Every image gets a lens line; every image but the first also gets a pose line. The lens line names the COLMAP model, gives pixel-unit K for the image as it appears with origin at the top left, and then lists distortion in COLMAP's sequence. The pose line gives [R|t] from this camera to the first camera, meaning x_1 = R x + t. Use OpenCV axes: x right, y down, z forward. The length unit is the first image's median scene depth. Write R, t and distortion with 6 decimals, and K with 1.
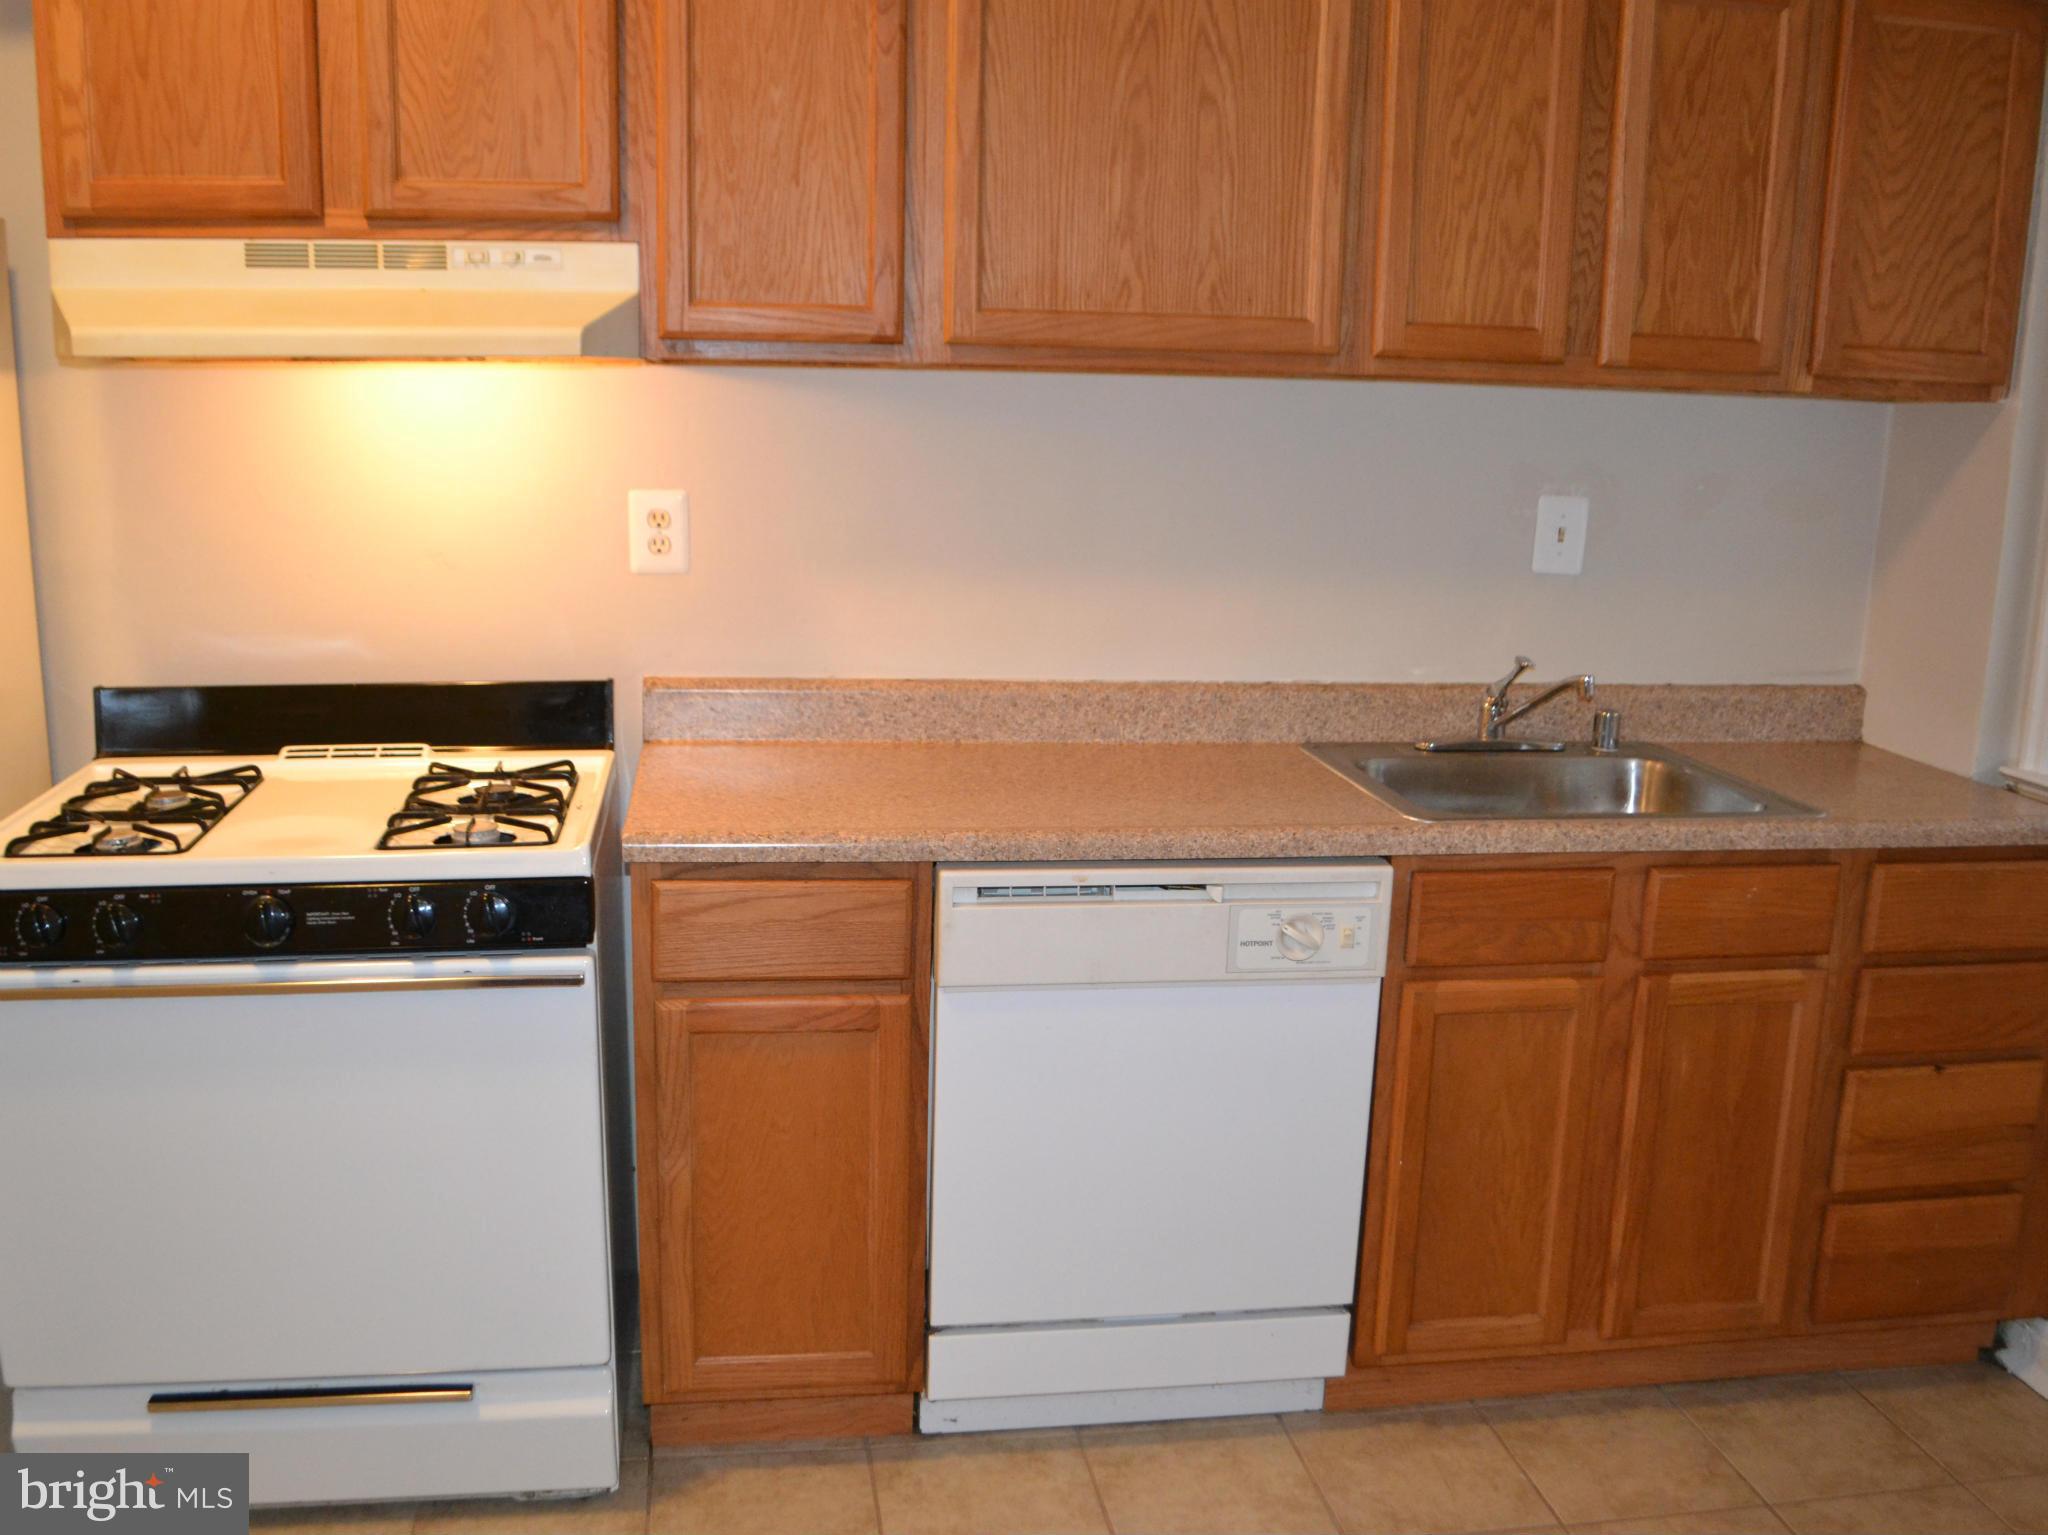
lens RADIAL K [[1887.4, 0, 1020.0], [0, 1887.4, 830.3], [0, 0, 1]] dist [-0.081521, 0.007948]
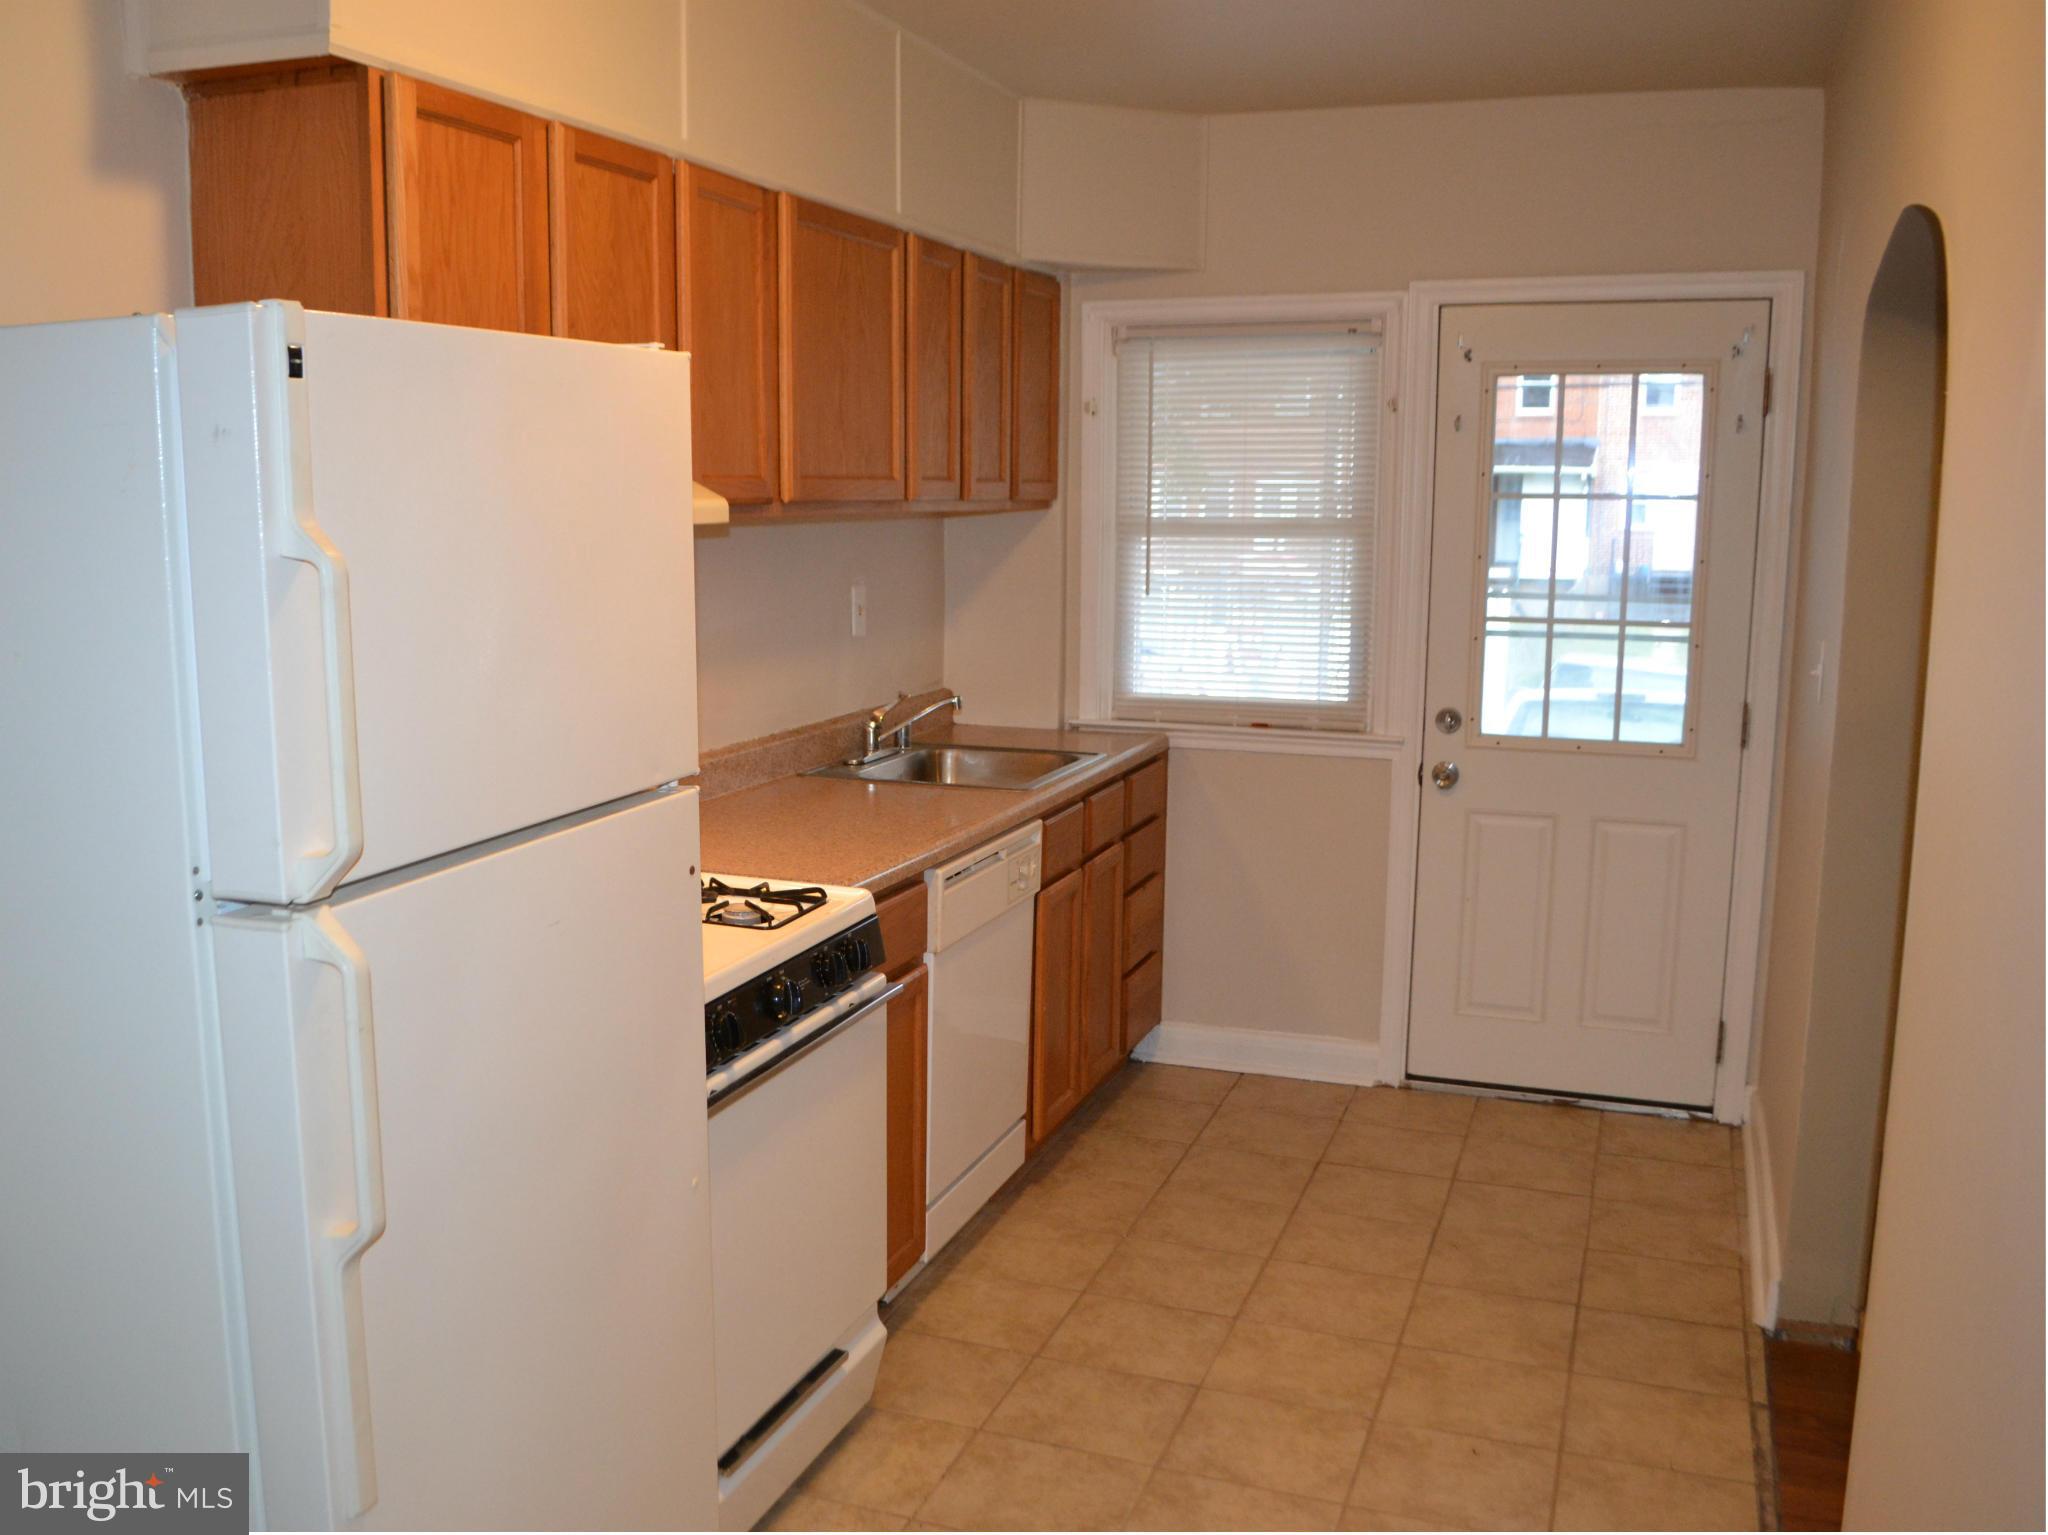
lens RADIAL K [[1880.4, 0, 880.9], [0, 1880.4, 818.9], [0, 0, 1]] dist [-0.073652, -0.000639]
pose [[0.522991, -0.170069, 0.835199, -1.143759], [0.207528, 0.975810, 0.068749, -0.112566], [-0.826687, 0.137372, 0.545634, 0.232512]]
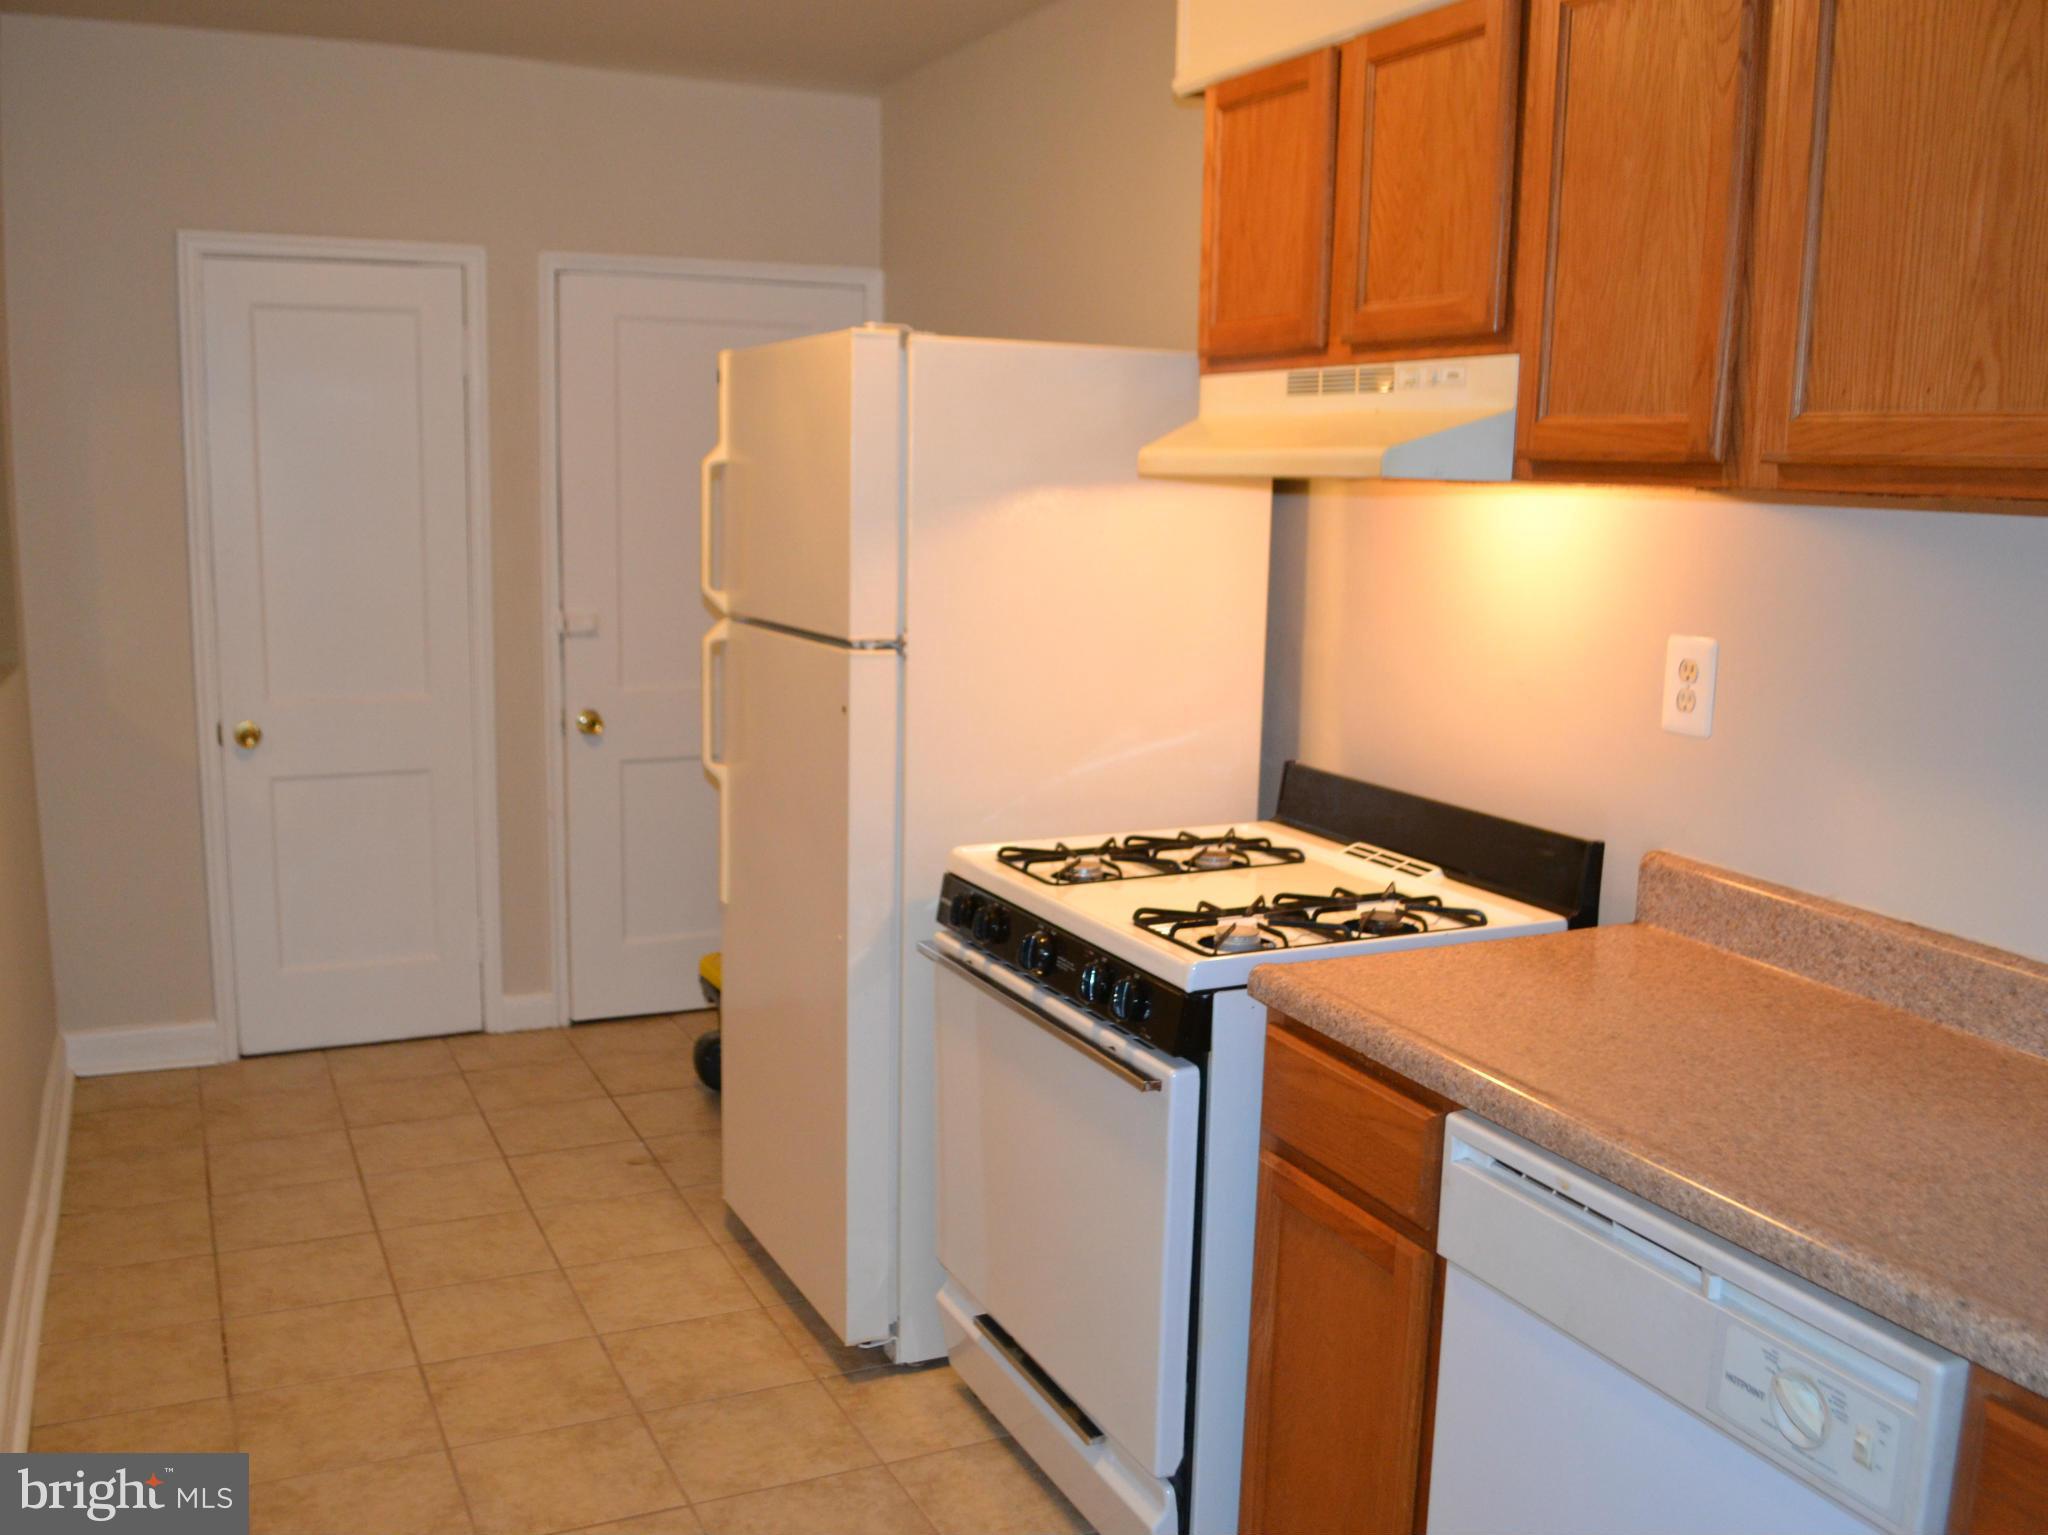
lens RADIAL K [[1887.4, 0, 1020.0], [0, 1887.4, 830.3], [0, 0, 1]] dist [-0.081521, 0.007948]
pose [[0.277752, 0.167977, -0.945853, 0.585086], [-0.236259, 0.966297, 0.102229, -0.120875], [0.931147, 0.195072, 0.308077, 0.513982]]
